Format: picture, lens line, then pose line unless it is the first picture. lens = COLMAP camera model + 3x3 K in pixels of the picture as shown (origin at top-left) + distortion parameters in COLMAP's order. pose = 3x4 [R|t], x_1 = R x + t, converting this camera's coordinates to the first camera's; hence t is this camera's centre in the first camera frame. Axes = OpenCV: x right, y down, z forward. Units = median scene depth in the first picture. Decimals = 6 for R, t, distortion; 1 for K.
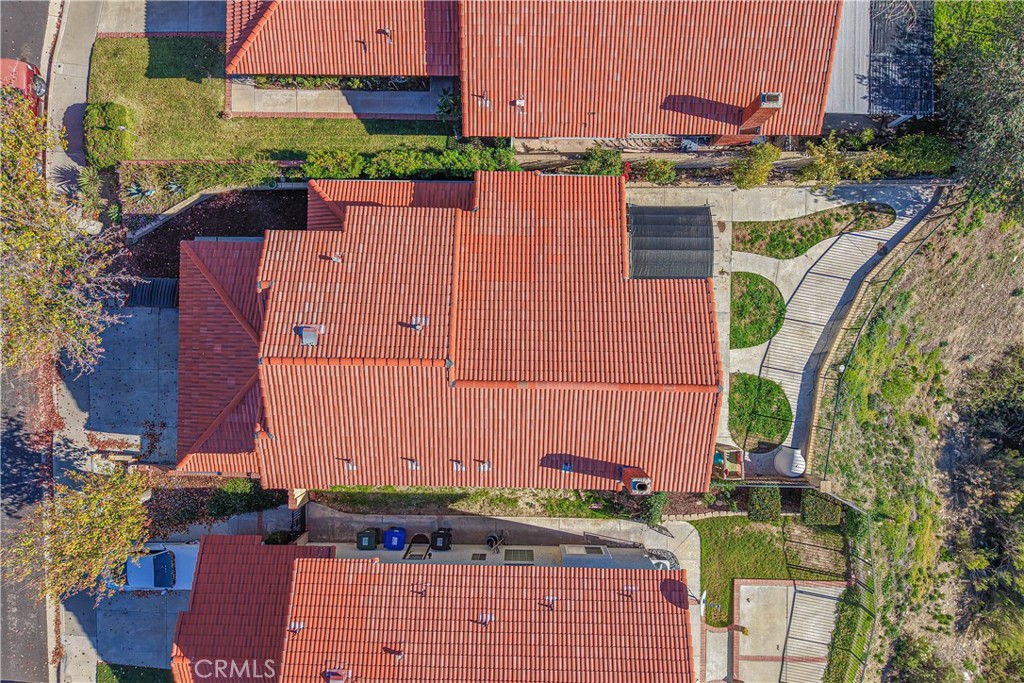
lens RADIAL K [[693.4, 0, 510.4], [0, 693.4, 341.9], [0, 0, 1]] dist [-0.012566, -0.008170]
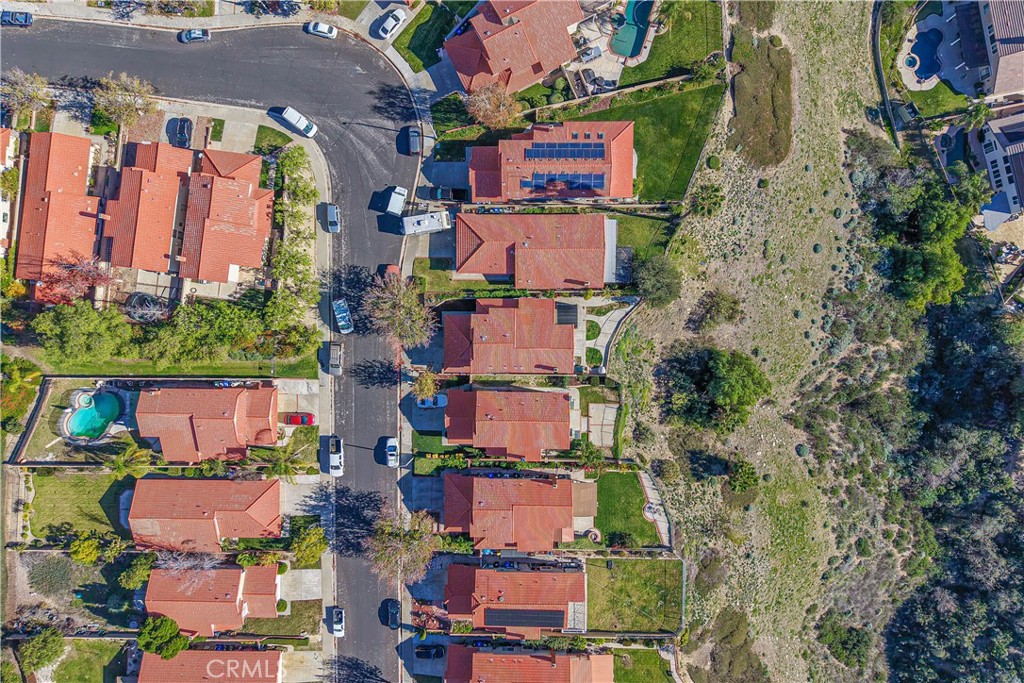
lens RADIAL K [[693.4, 0, 512.7], [0, 693.4, 341.1], [0, 0, 1]] dist [-0.012566, -0.008170]
pose [[0.999863, -0.007571, -0.014739, -0.022800], [0.007592, 0.999970, 0.001391, 0.004499], [0.014728, -0.001503, 0.999890, -2.747692]]
